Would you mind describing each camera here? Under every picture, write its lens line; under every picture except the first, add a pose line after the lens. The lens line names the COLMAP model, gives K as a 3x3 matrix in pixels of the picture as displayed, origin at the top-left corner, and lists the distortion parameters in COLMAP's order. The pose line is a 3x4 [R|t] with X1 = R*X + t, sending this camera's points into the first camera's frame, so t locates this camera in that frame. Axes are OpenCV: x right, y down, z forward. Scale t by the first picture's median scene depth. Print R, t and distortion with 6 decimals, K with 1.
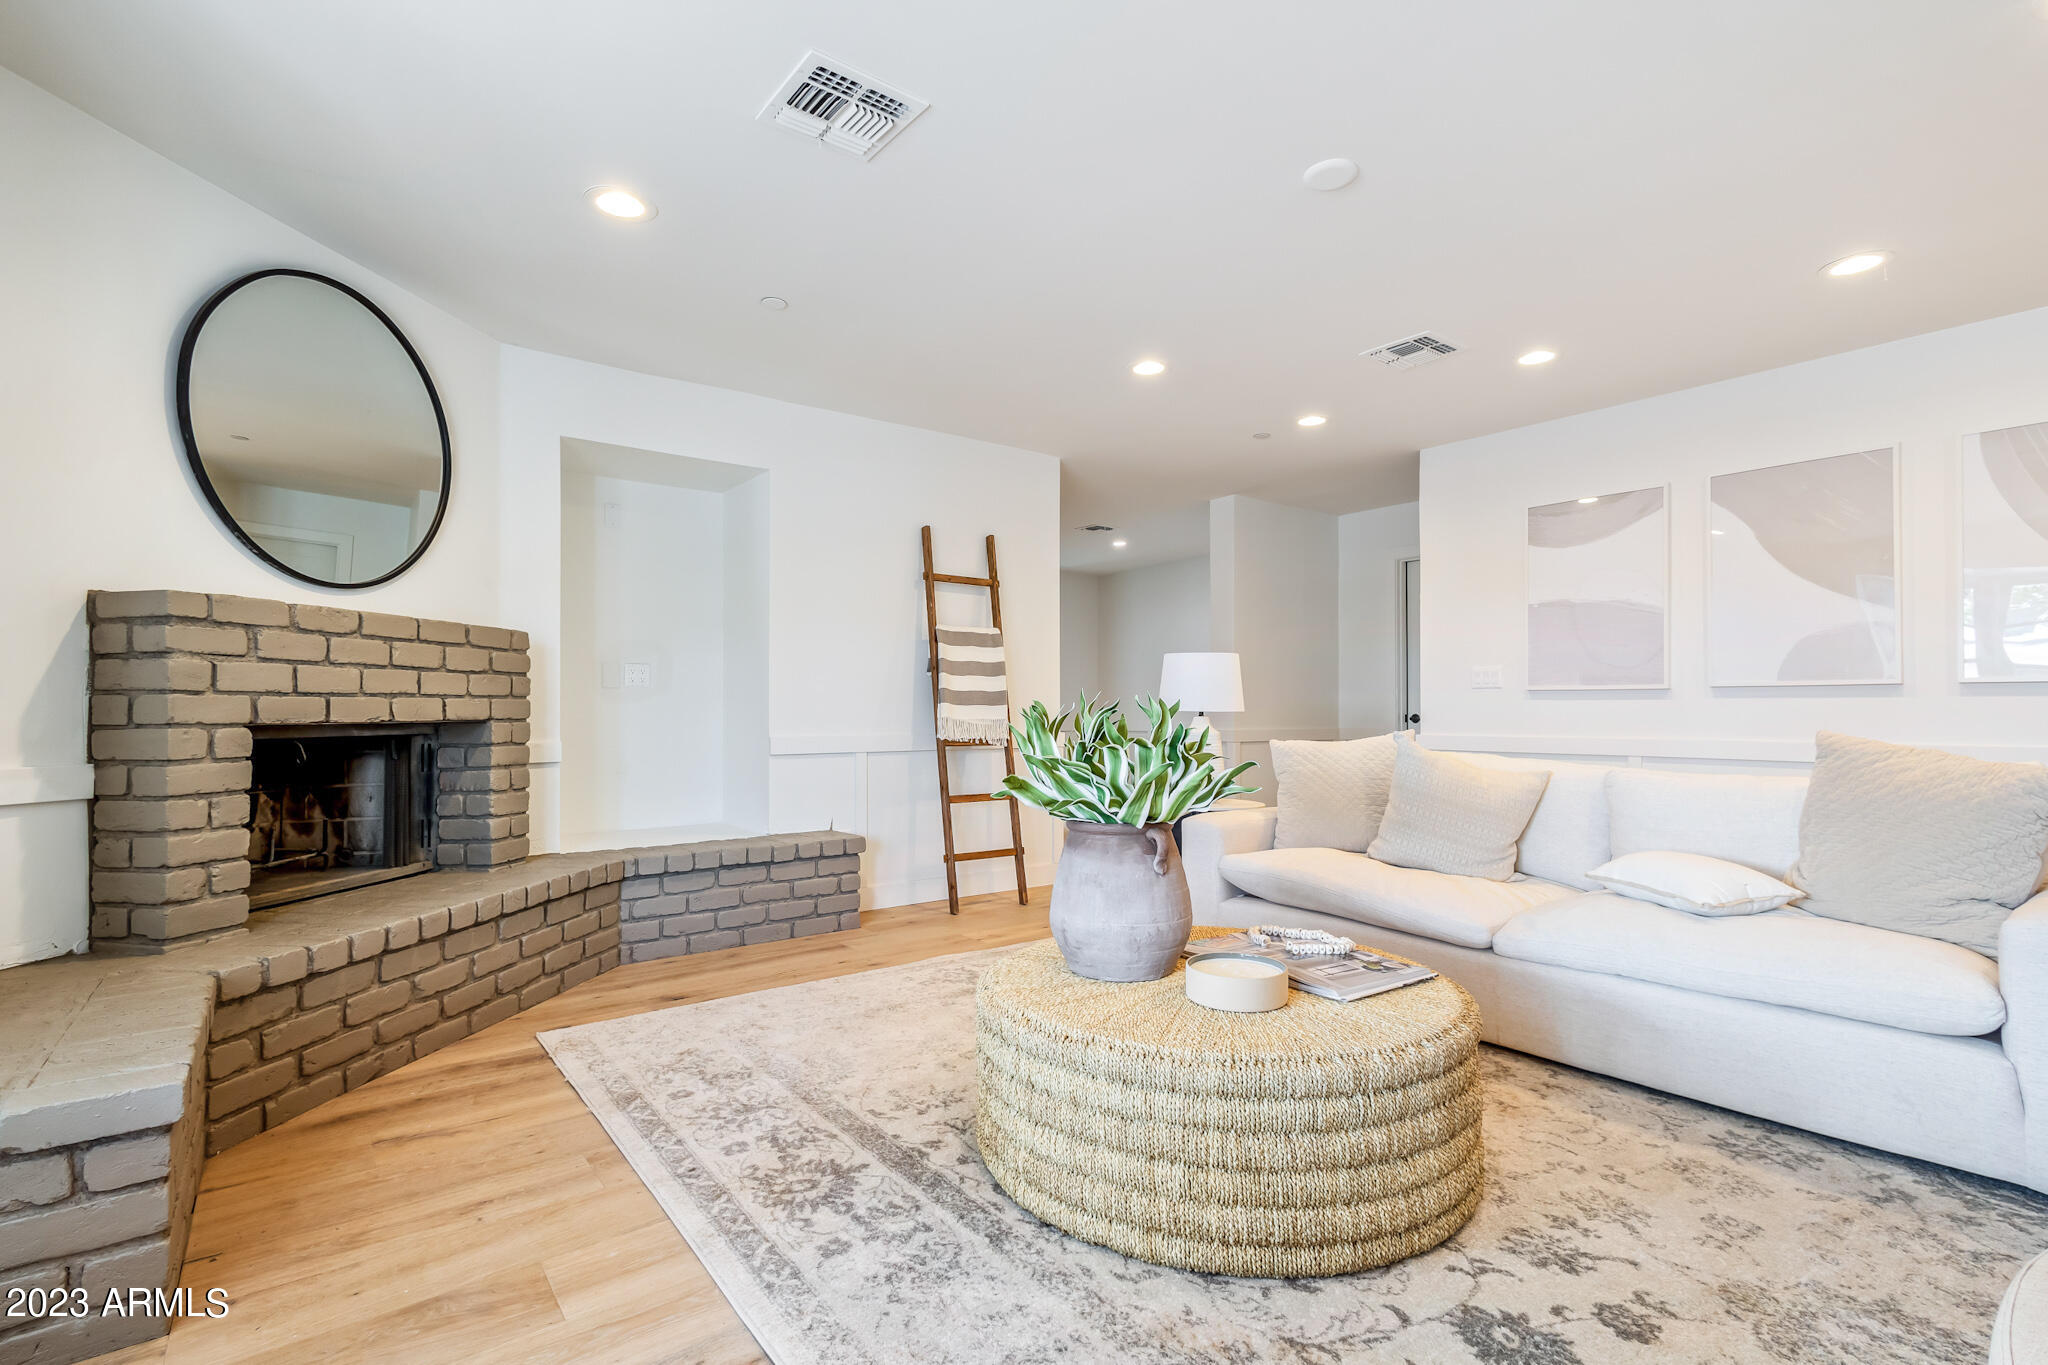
lens RADIAL K [[956.8, 0, 1028.3], [0, 956.8, 683.2], [0, 0, 1]] dist [0.010147, -0.003449]
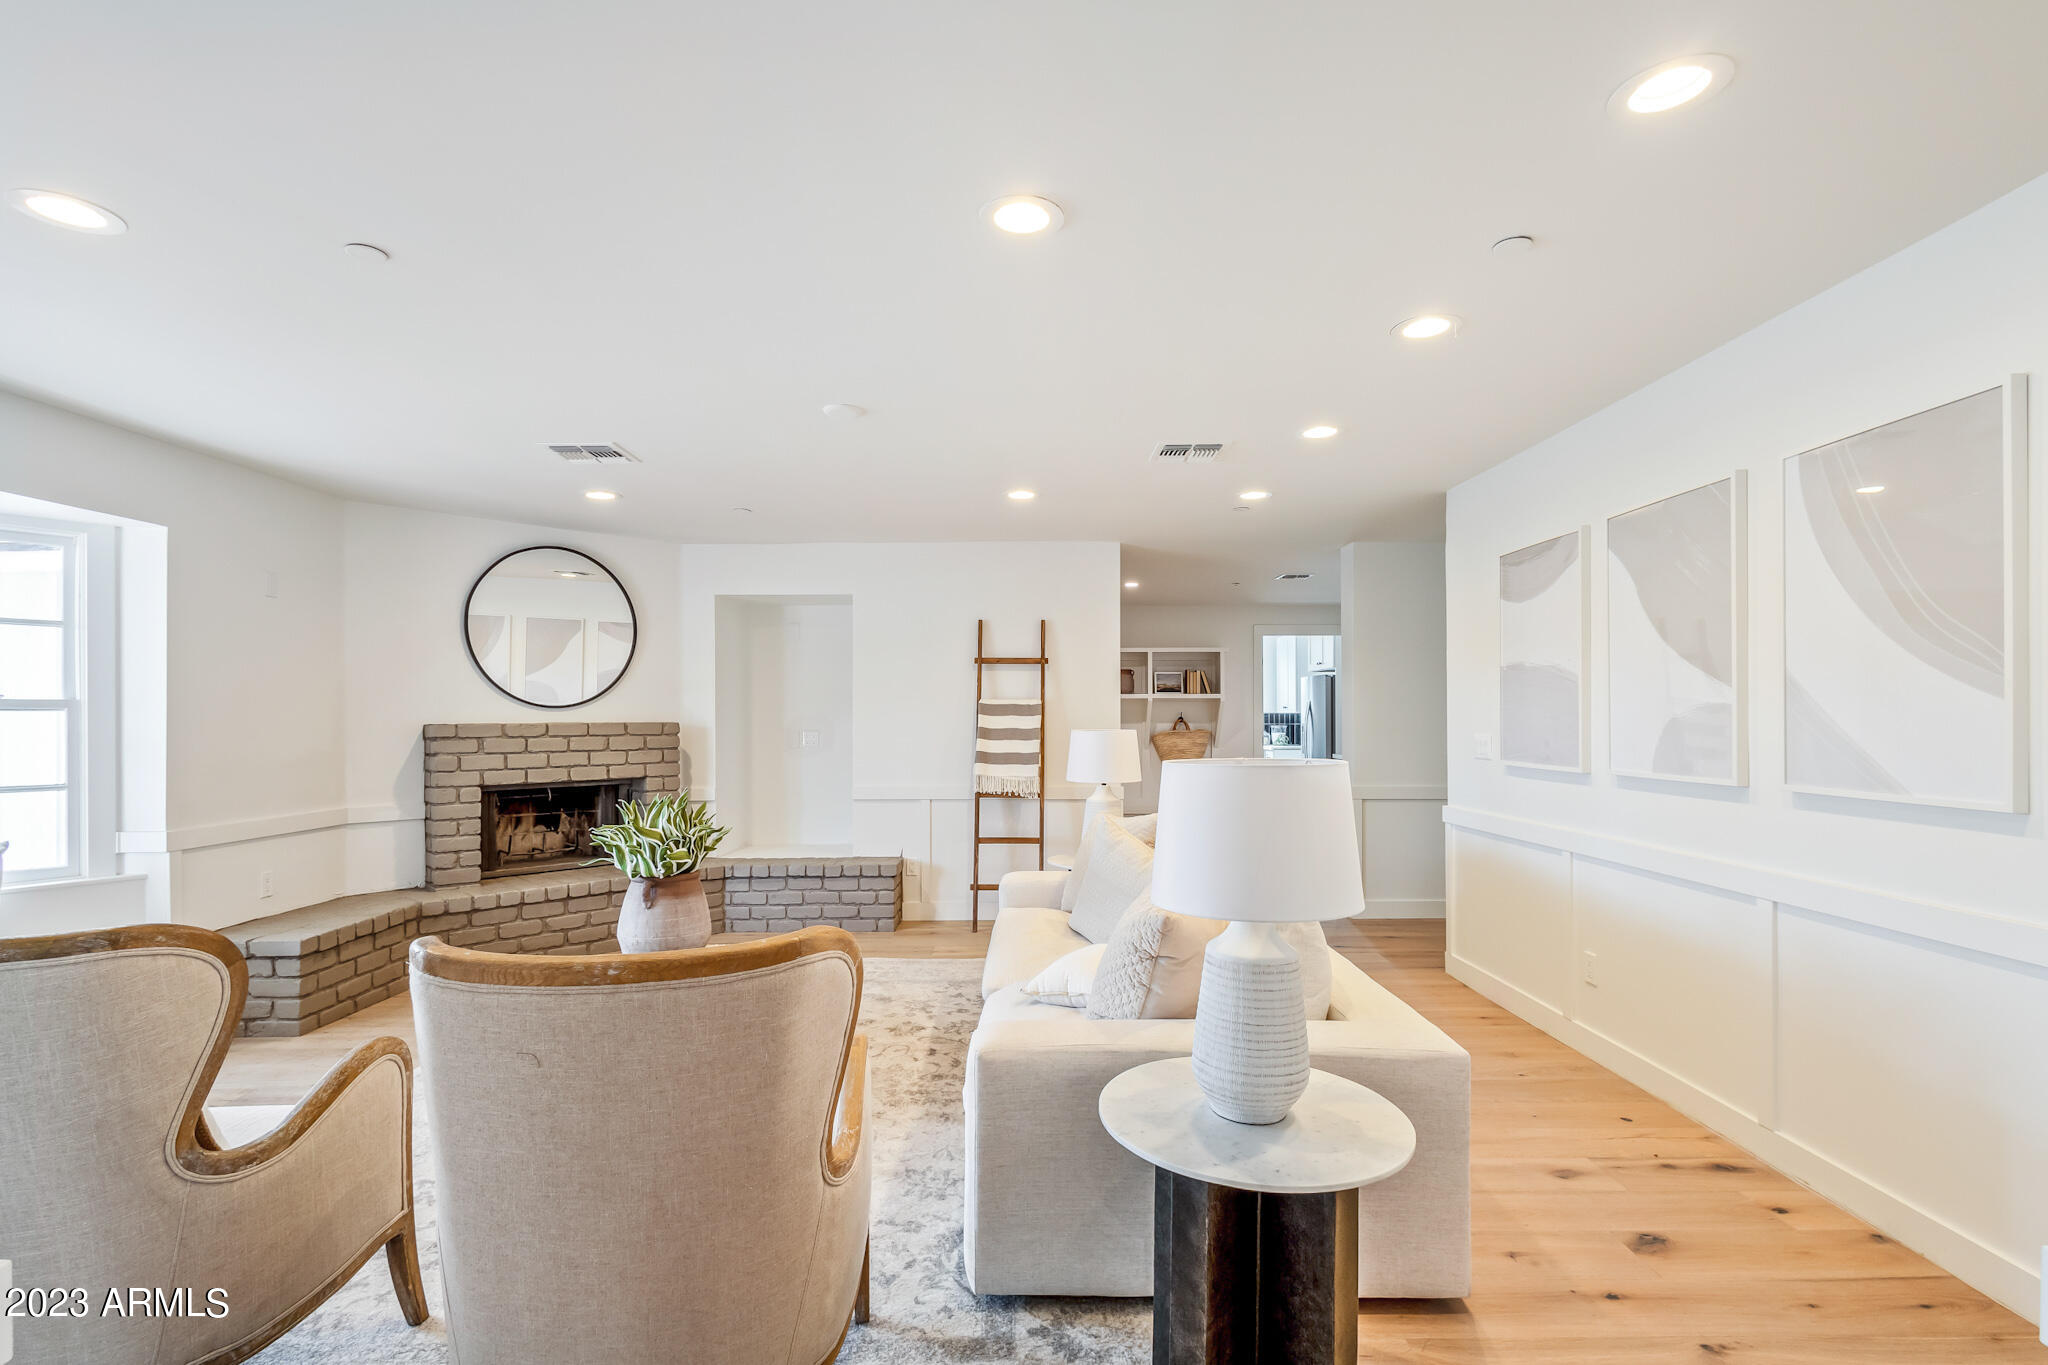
lens RADIAL K [[956.8, 0, 1025.3], [0, 956.8, 694.3], [0, 0, 1]] dist [0.010147, -0.003449]
pose [[0.788378, -0.015855, -0.614987, 1.173144], [0.020641, 0.999787, 0.000685, -0.110473], [0.614845, -0.013235, 0.788537, 0.083527]]
